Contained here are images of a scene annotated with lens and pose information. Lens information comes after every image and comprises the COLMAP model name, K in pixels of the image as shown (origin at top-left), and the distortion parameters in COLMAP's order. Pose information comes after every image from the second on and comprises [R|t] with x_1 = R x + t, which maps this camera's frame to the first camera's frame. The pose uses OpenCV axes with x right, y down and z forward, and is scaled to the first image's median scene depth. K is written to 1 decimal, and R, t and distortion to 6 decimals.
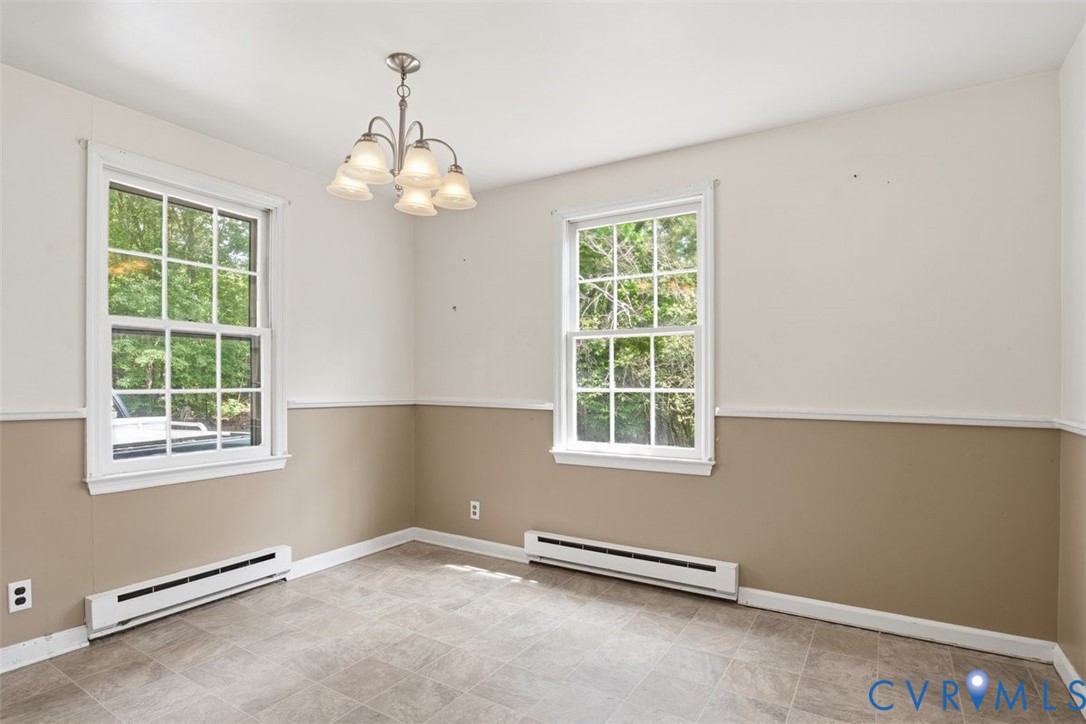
lens RADIAL K [[565.2, 0, 536.6], [0, 565.2, 387.9], [0, 0, 1]] dist [-0.035950, 0.001241]
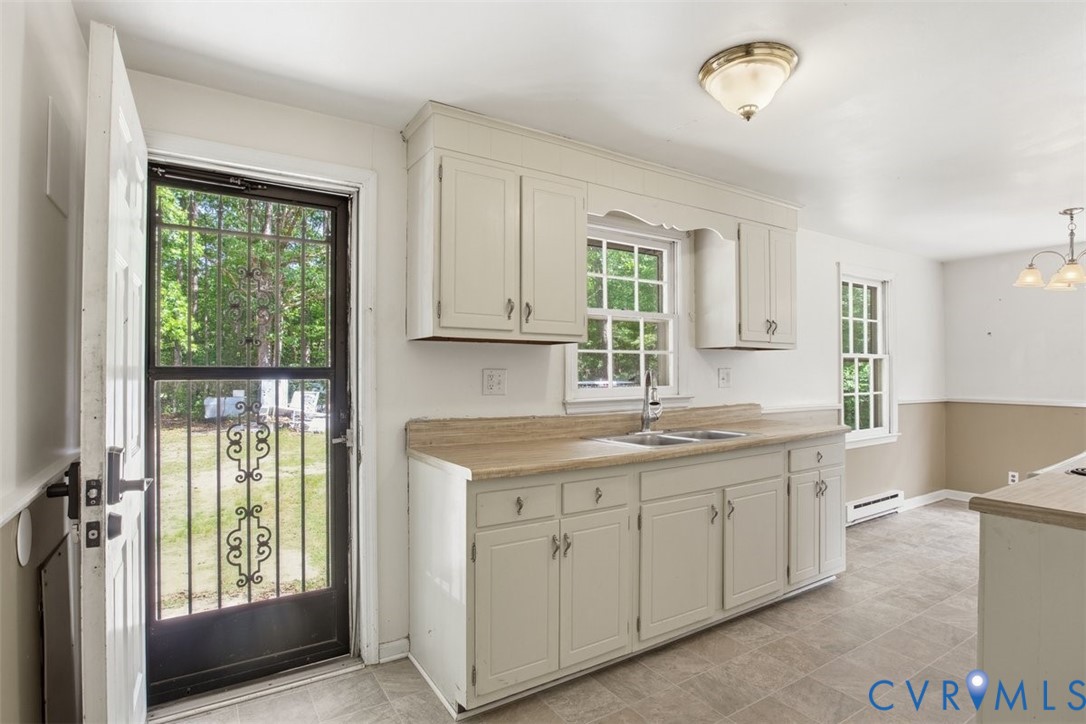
lens RADIAL K [[550.3, 0, 540.0], [0, 550.3, 368.3], [0, 0, 1]] dist [-0.025132, 0.000554]
pose [[0.901890, -0.008166, -0.431889, -0.676857], [0.000717, 0.999848, -0.017407, -0.038374], [0.431966, 0.015389, 0.901759, -0.819463]]
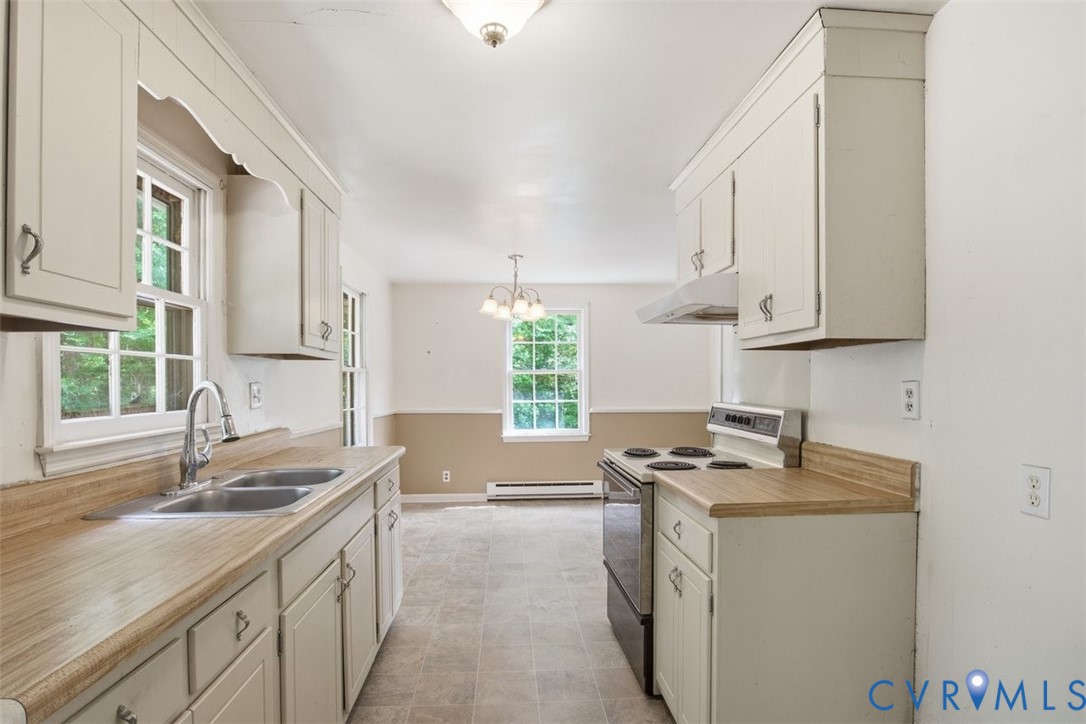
lens RADIAL K [[565.2, 0, 536.6], [0, 565.2, 387.9], [0, 0, 1]] dist [-0.035950, 0.001241]
pose [[0.818882, -0.012354, 0.573830, -0.960897], [0.014187, 0.999899, 0.001282, -0.044585], [-0.573787, 0.007091, 0.818974, -0.571852]]
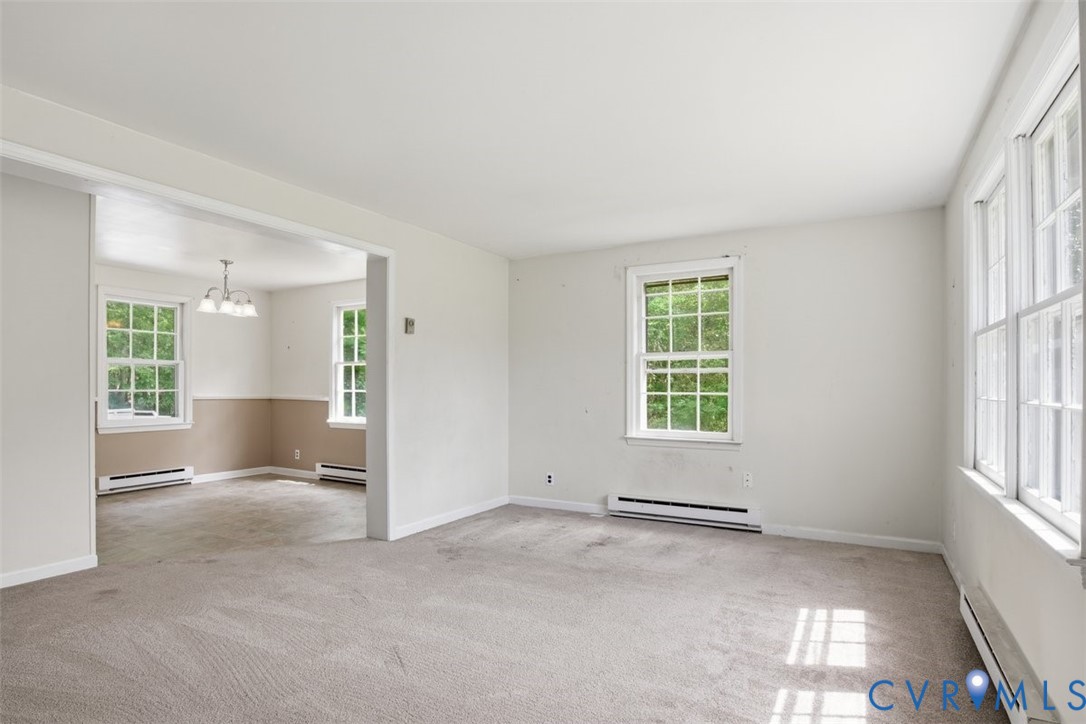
lens RADIAL K [[565.2, 0, 536.6], [0, 565.2, 387.9], [0, 0, 1]] dist [-0.035950, 0.001241]
pose [[0.999147, 0.000418, 0.041286, 0.712212], [-0.000011, 0.999951, -0.009861, 0.013529], [-0.041288, 0.009852, 0.999099, -1.062618]]
